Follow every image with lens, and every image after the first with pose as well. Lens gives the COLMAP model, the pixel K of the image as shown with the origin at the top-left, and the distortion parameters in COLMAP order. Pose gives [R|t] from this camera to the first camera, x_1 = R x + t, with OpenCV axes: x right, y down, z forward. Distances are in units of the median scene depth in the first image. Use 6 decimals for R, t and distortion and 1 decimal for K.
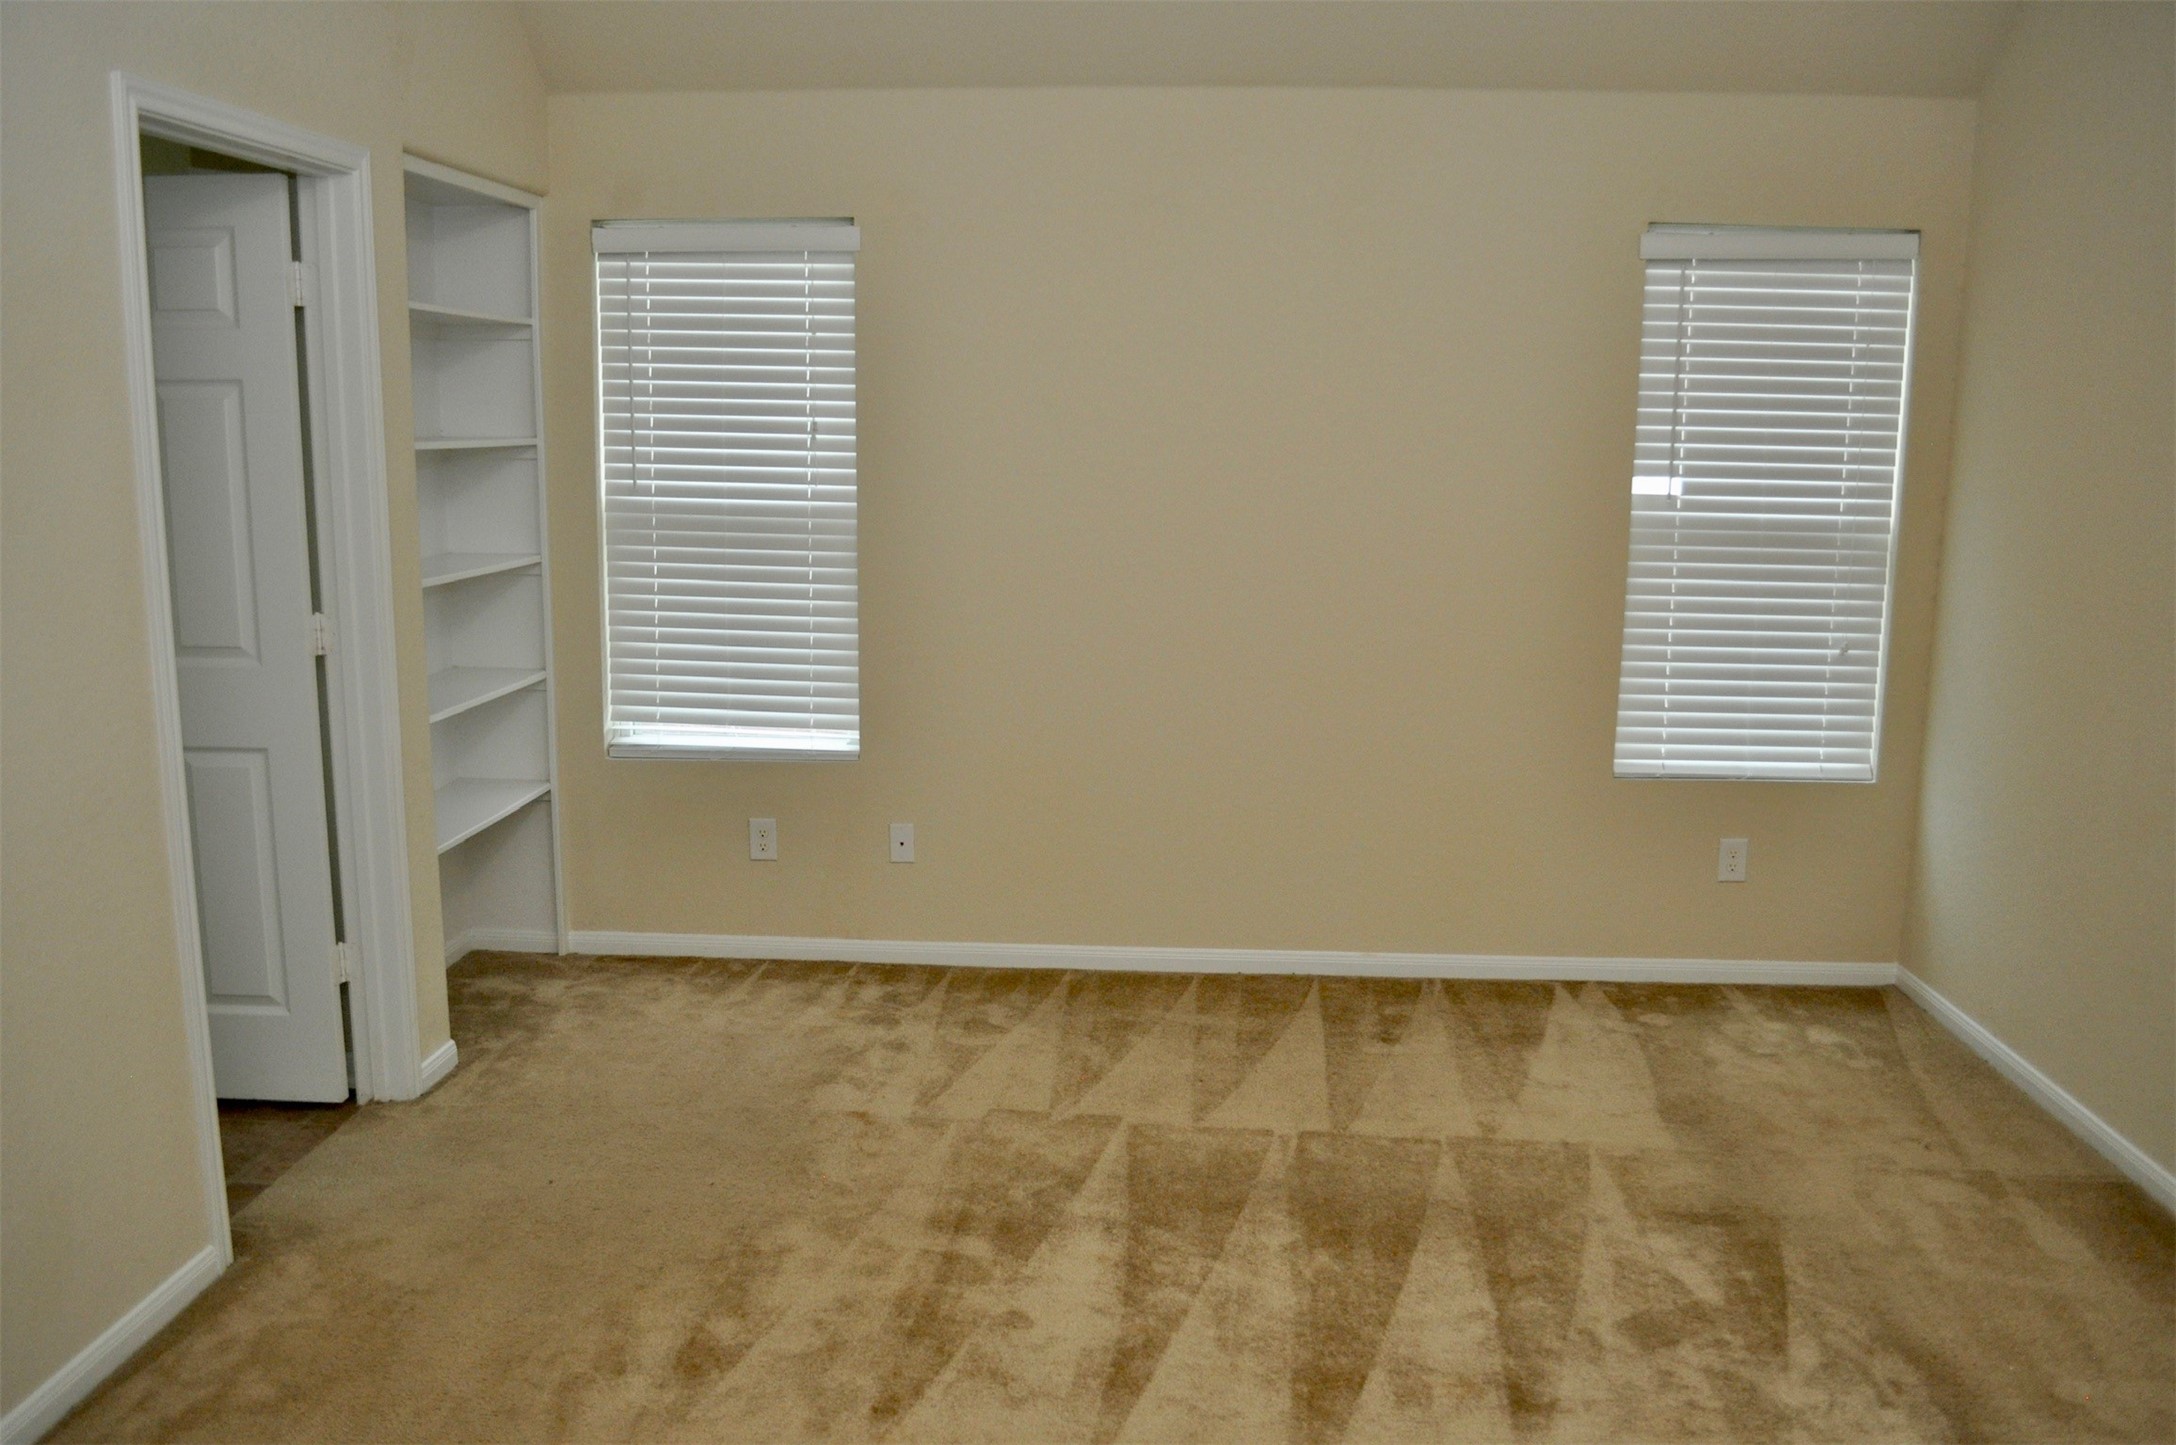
lens RADIAL K [[1742.7, 0, 1090.1], [0, 1742.7, 736.4], [0, 0, 1]] dist [-0.089965, 0.018532]
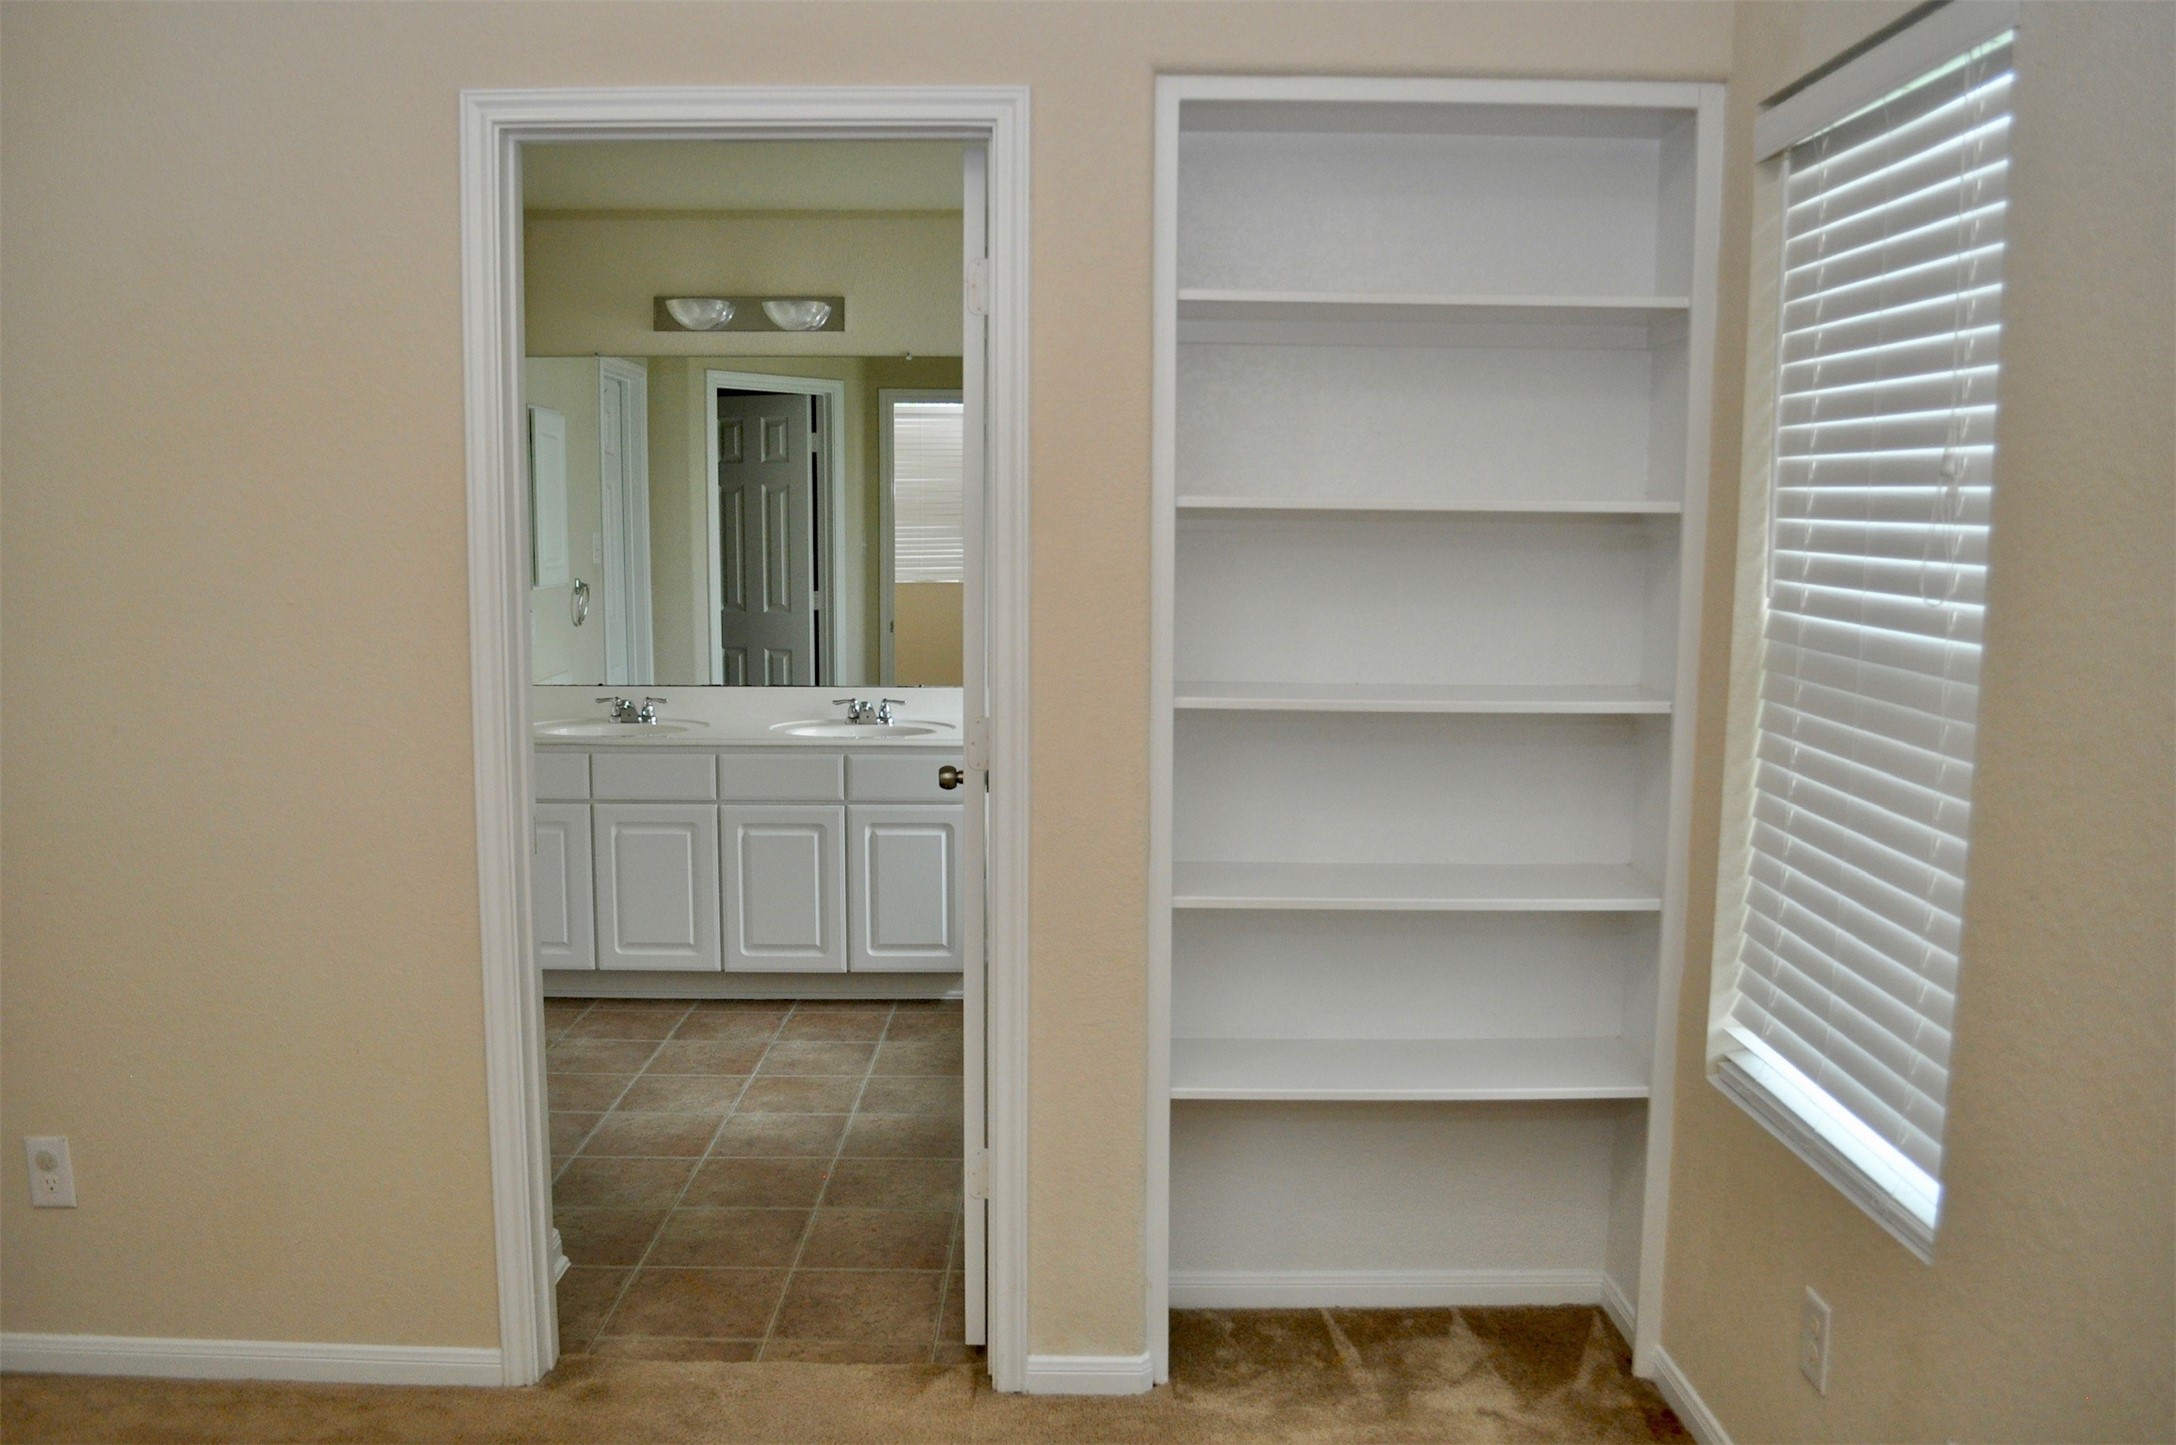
lens RADIAL K [[1742.7, 0, 1133.1], [0, 1742.7, 782.9], [0, 0, 1]] dist [-0.089965, 0.018532]
pose [[0.075387, 0.117863, -0.990164, 0.263757], [-0.191468, 0.976223, 0.101626, -0.109171], [0.978599, 0.181923, 0.096162, 0.808540]]
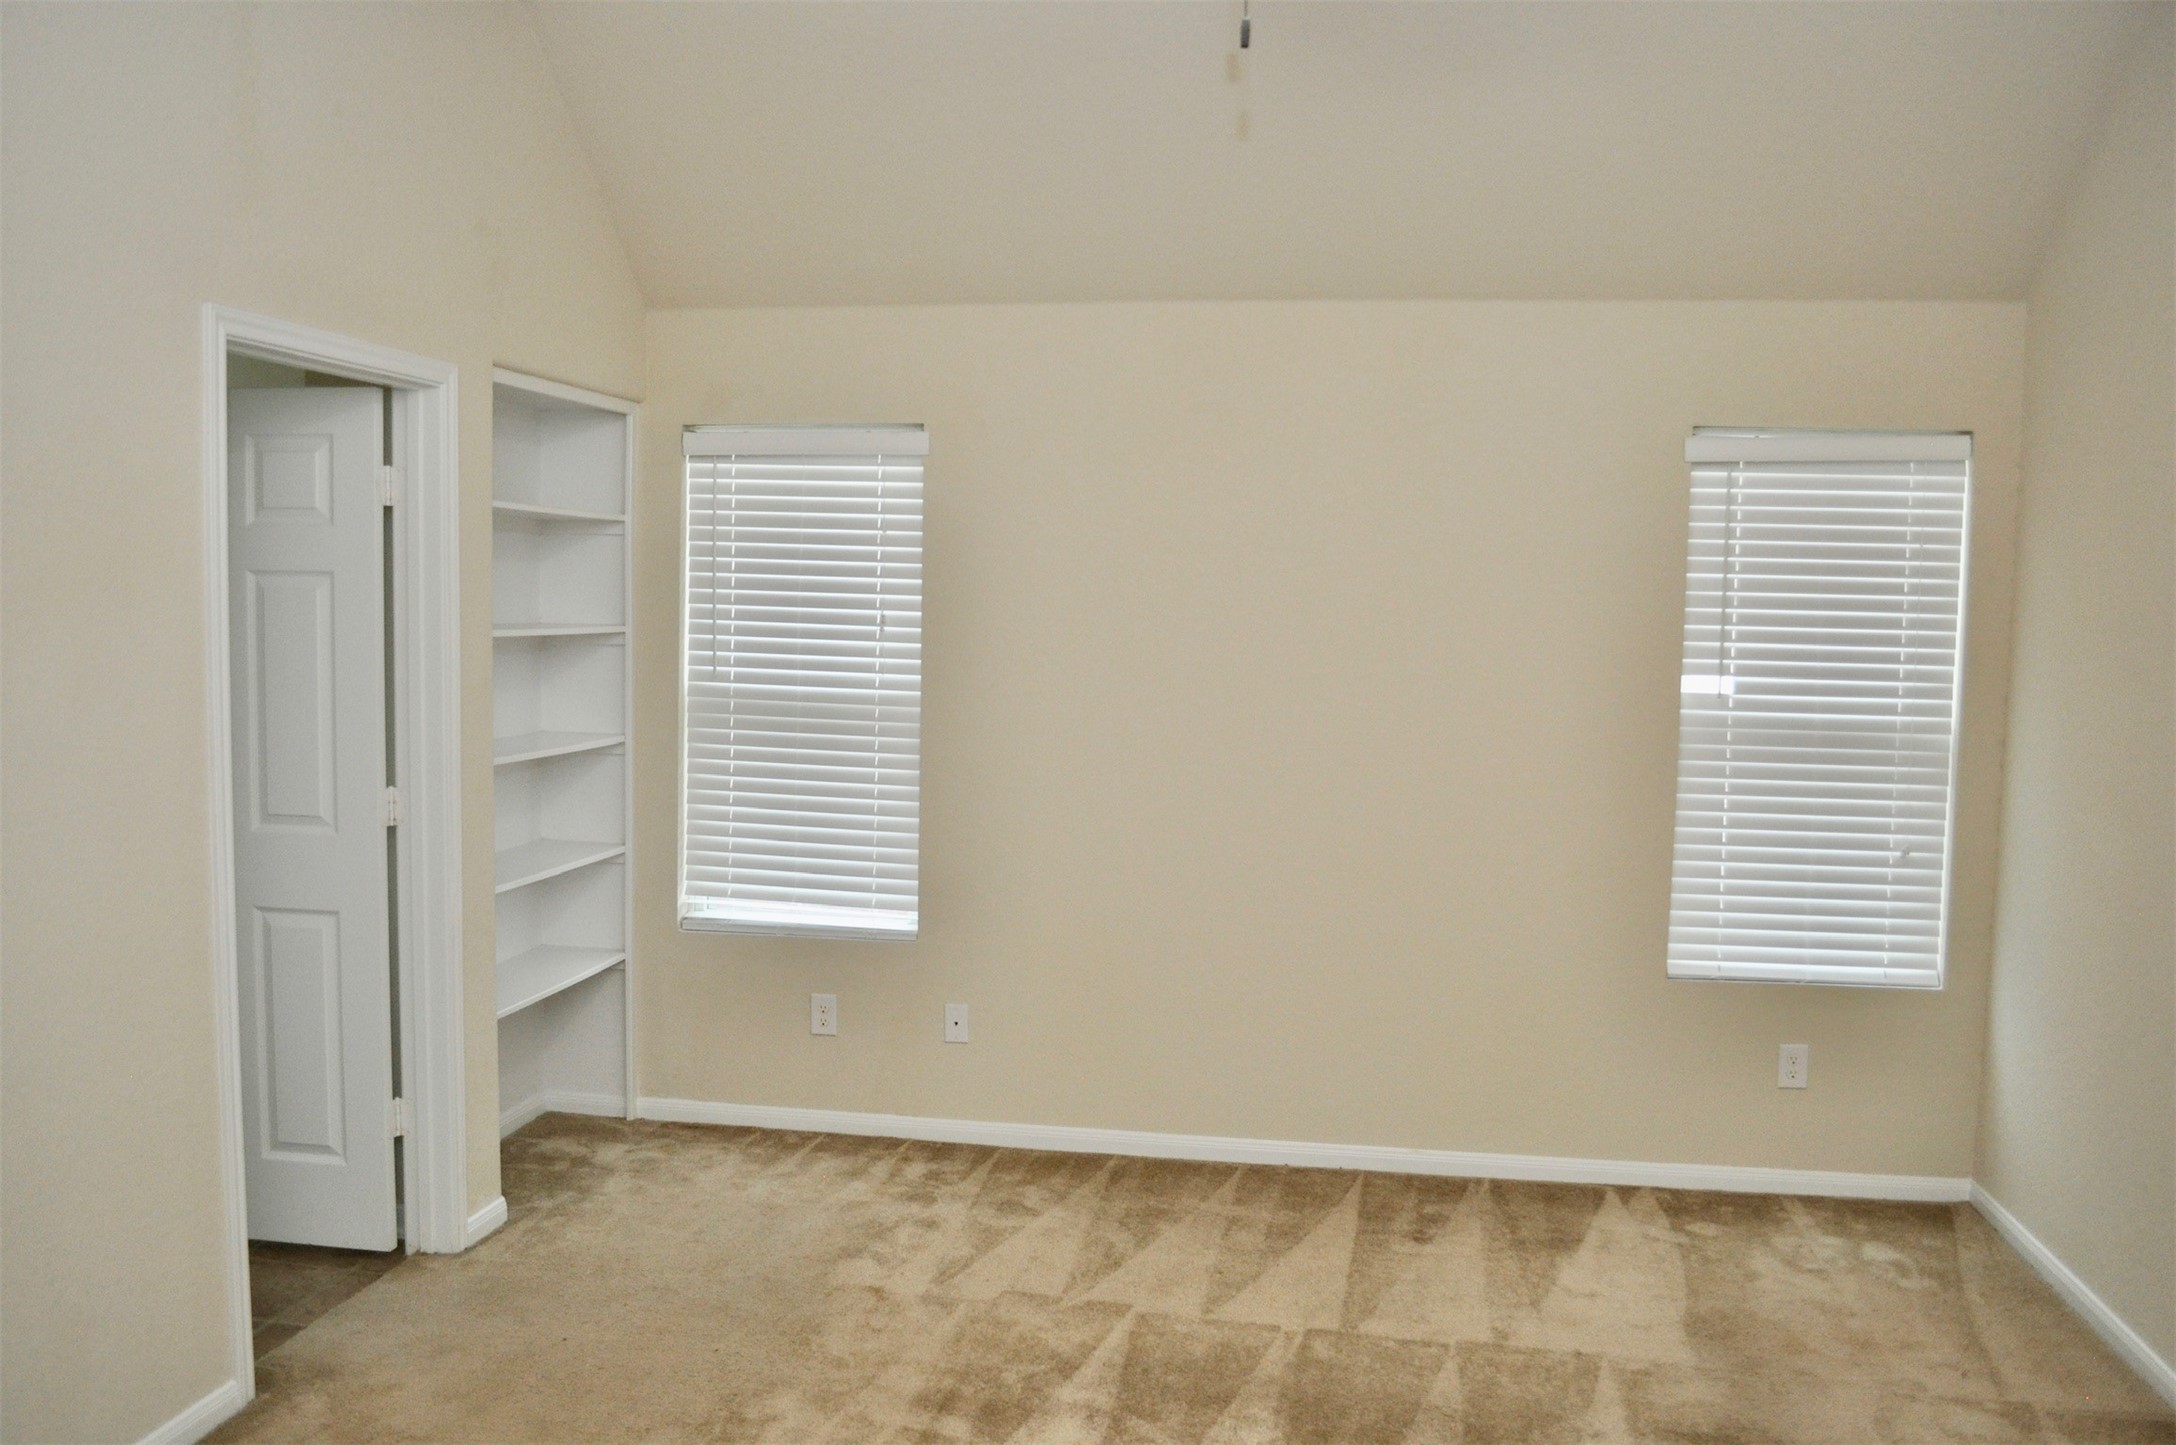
lens RADIAL K [[1742.7, 0, 1089.3], [0, 1742.7, 727.6], [0, 0, 1]] dist [-0.089965, 0.018532]
pose [[0.994418, 0.015894, -0.104309, 0.079062], [-0.027101, 0.993898, -0.106926, -0.004575], [0.101973, 0.109156, 0.988780, -0.021847]]
